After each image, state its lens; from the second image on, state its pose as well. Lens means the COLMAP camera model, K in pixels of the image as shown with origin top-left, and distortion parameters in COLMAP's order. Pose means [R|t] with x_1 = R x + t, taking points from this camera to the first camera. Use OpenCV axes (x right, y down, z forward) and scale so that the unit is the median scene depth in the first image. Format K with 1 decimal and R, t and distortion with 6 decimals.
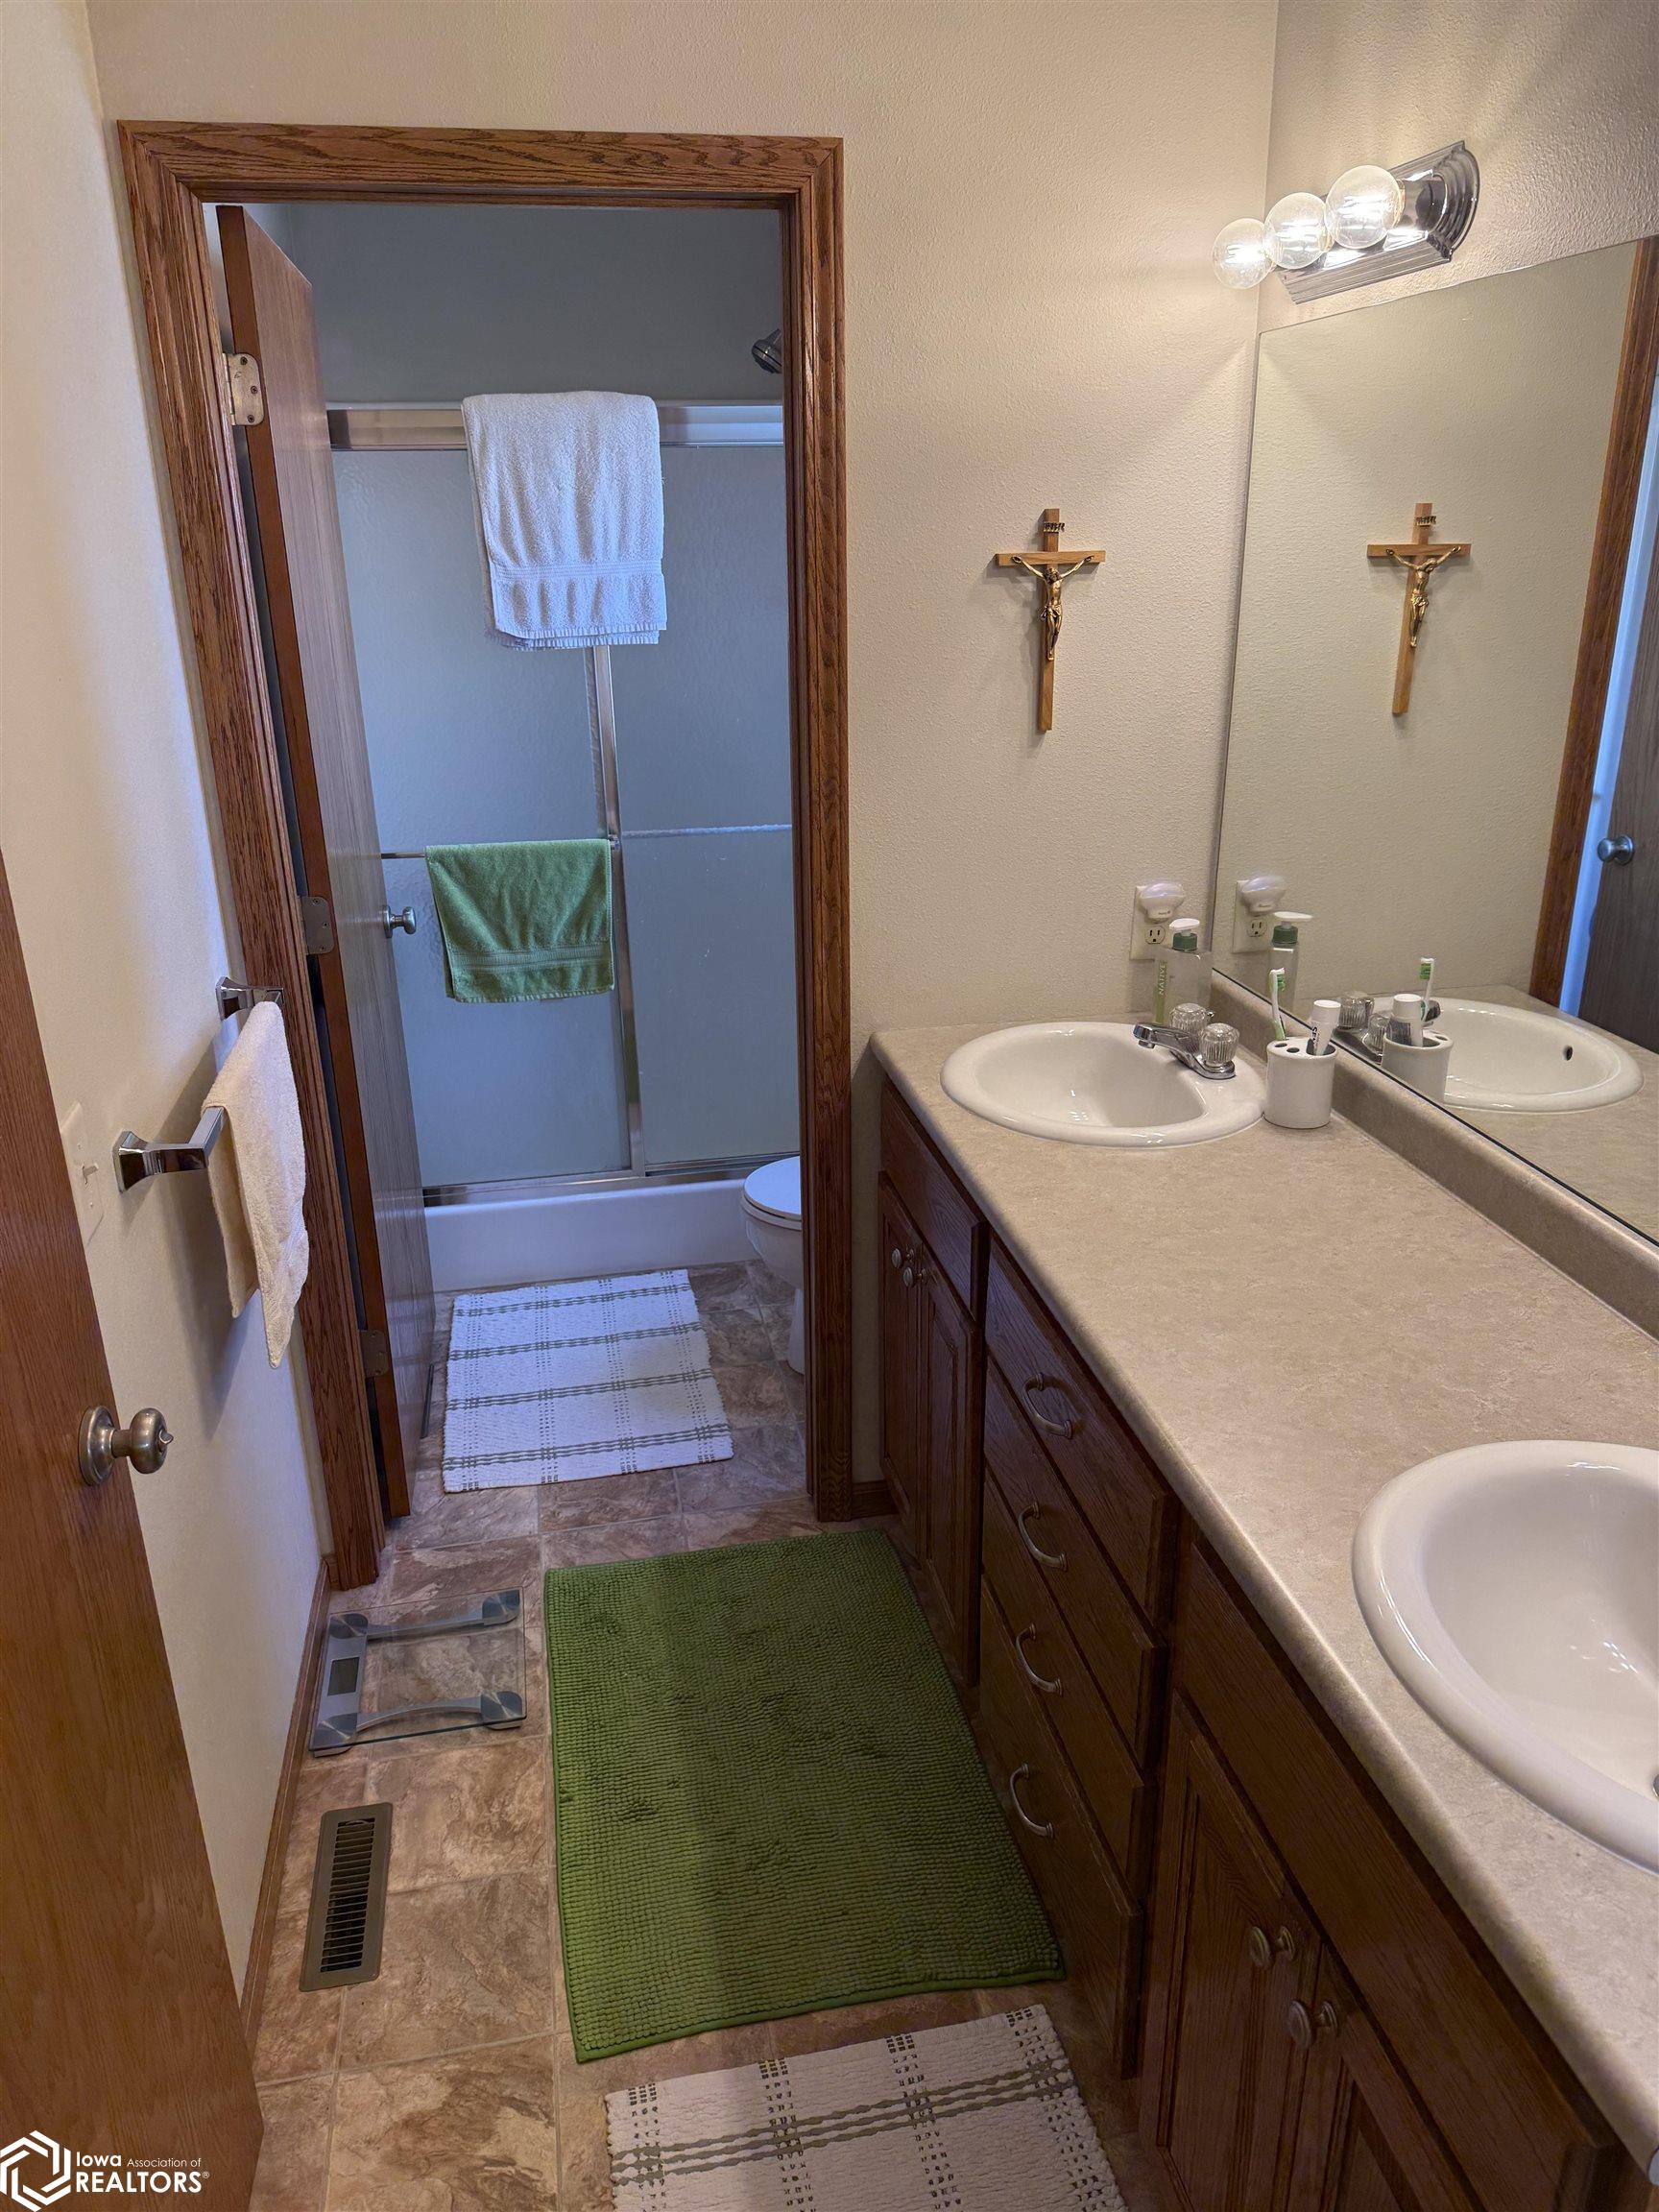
lens RADIAL K [[1572.1, 0, 834.0], [0, 1572.1, 1112.7], [0, 0, 1]] dist [0.023943, -0.034455]
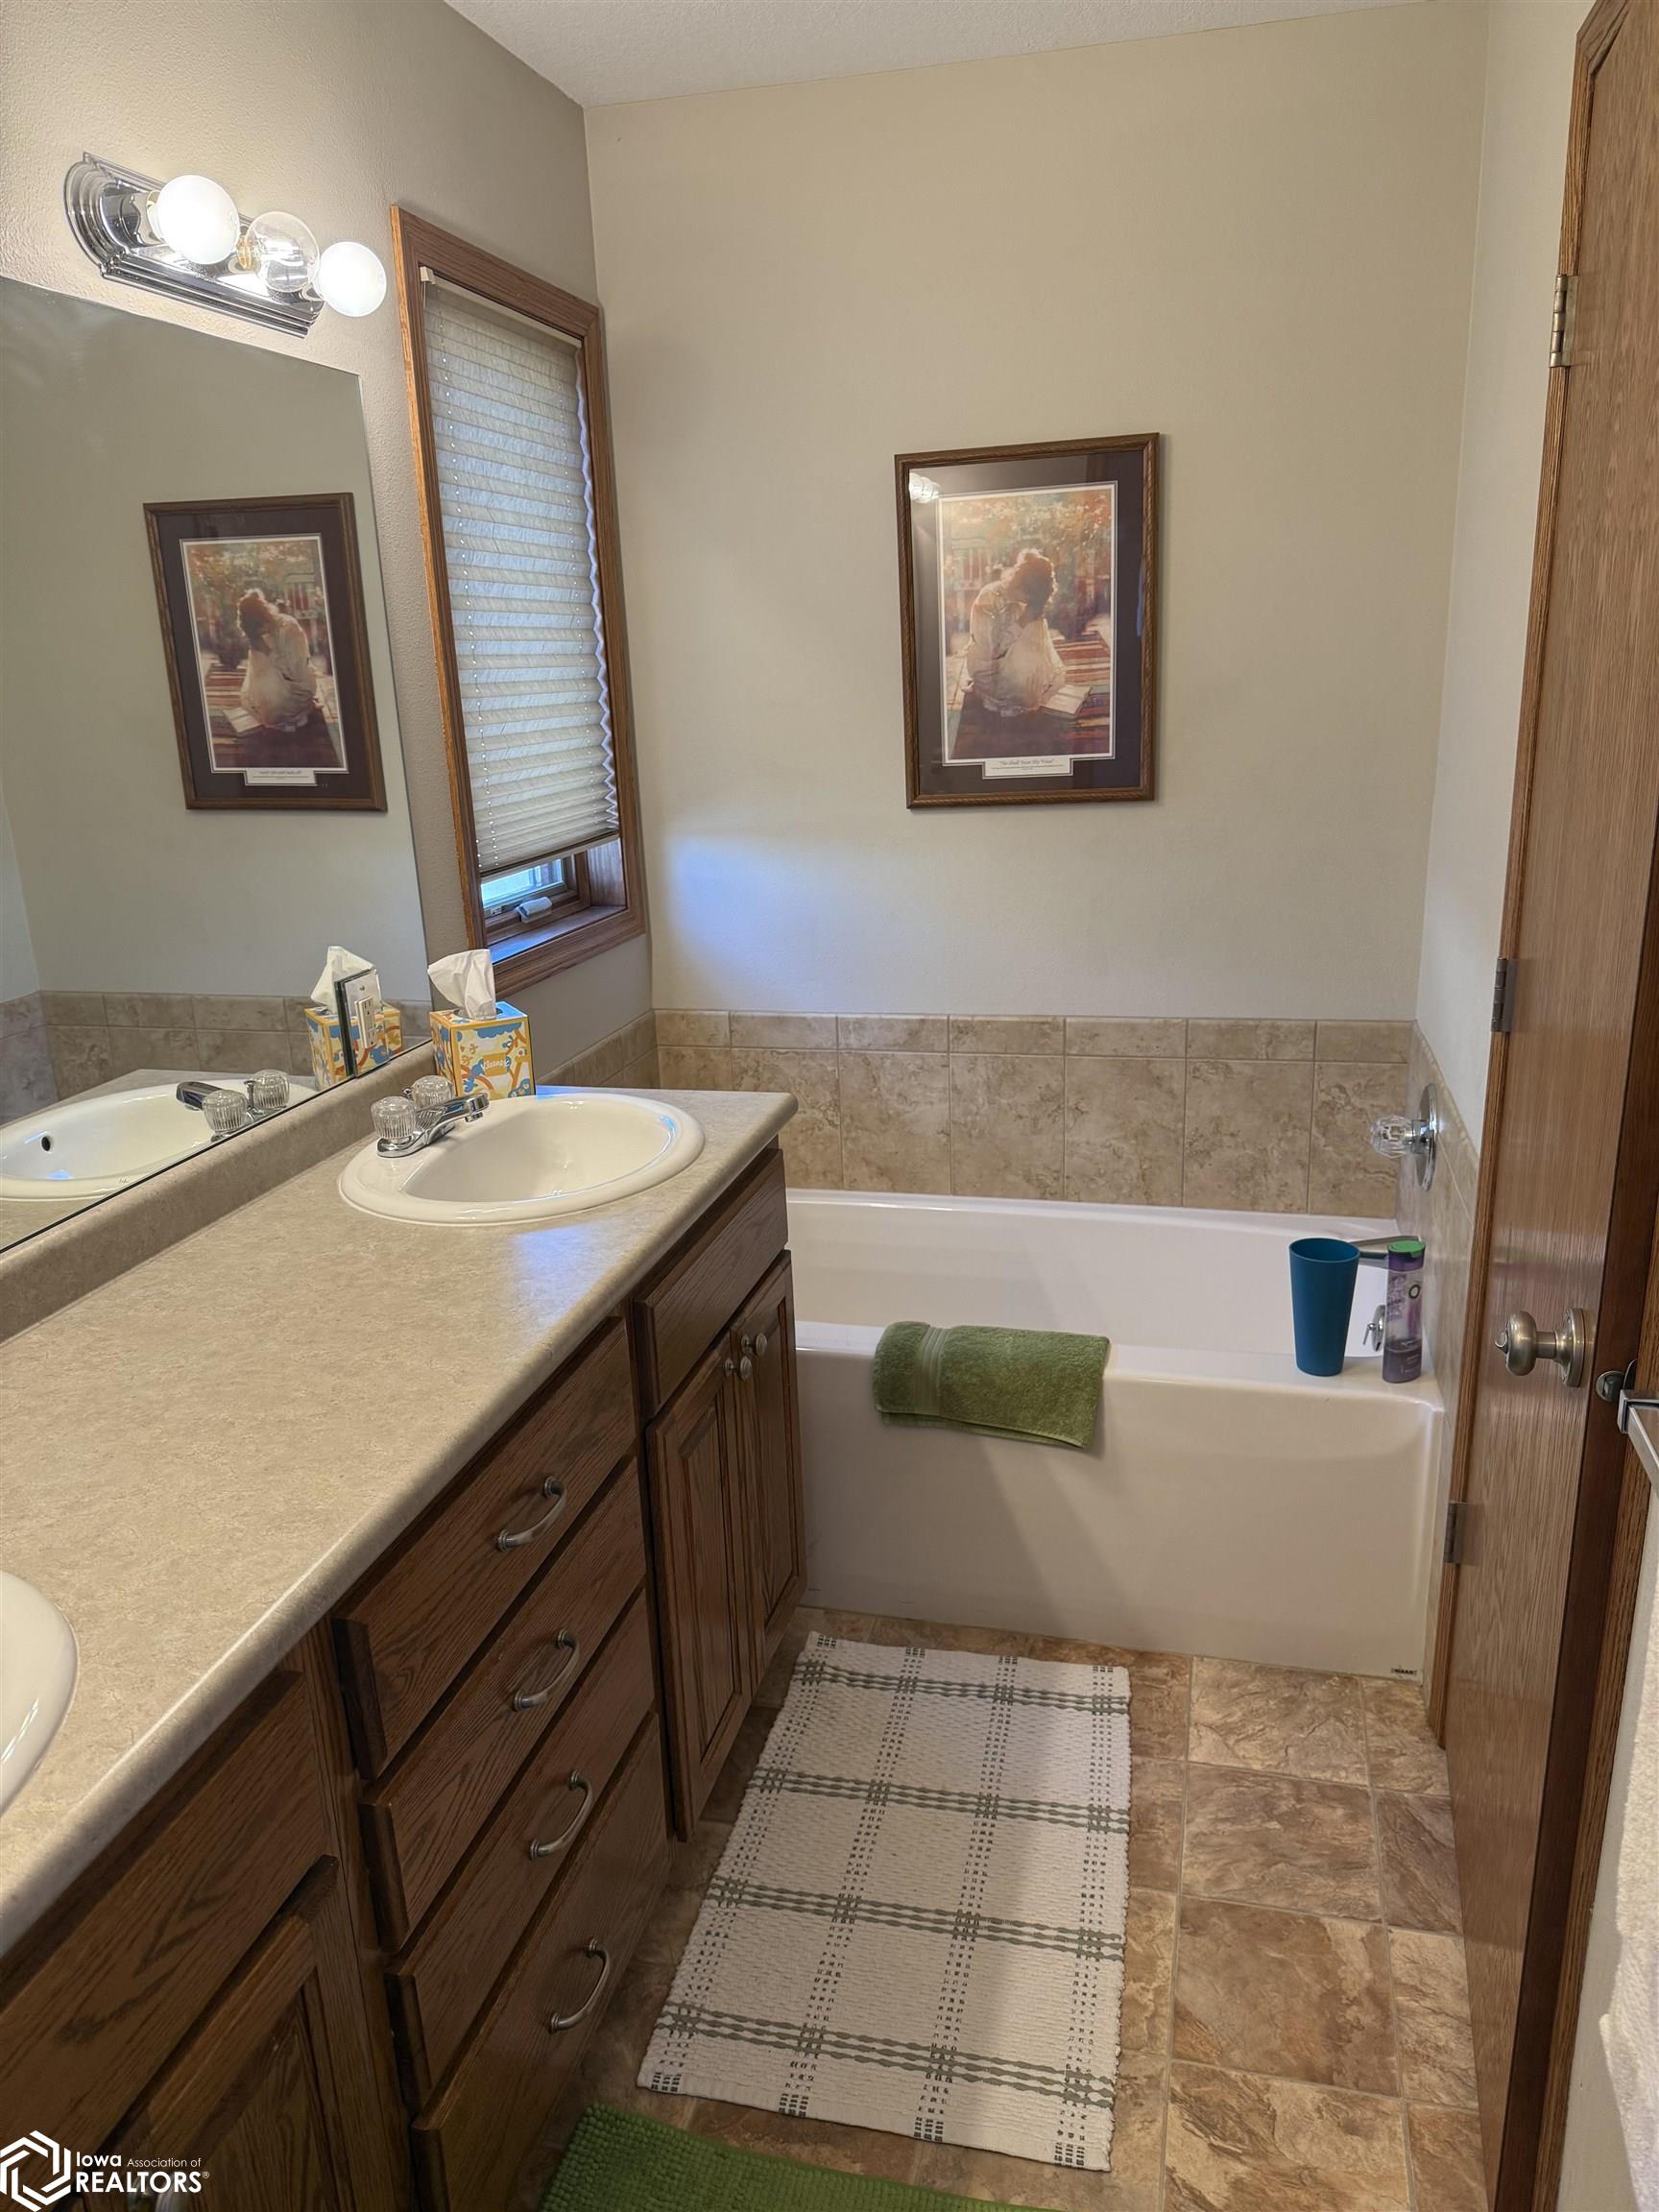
lens RADIAL K [[1572.1, 0, 832.1], [0, 1572.1, 1094.0], [0, 0, 1]] dist [0.023943, -0.034455]
pose [[-0.901774, -0.070743, 0.426378, -0.354317], [0.203931, 0.800152, 0.564065, -0.437855], [-0.381071, 0.595611, -0.707130, 1.364746]]
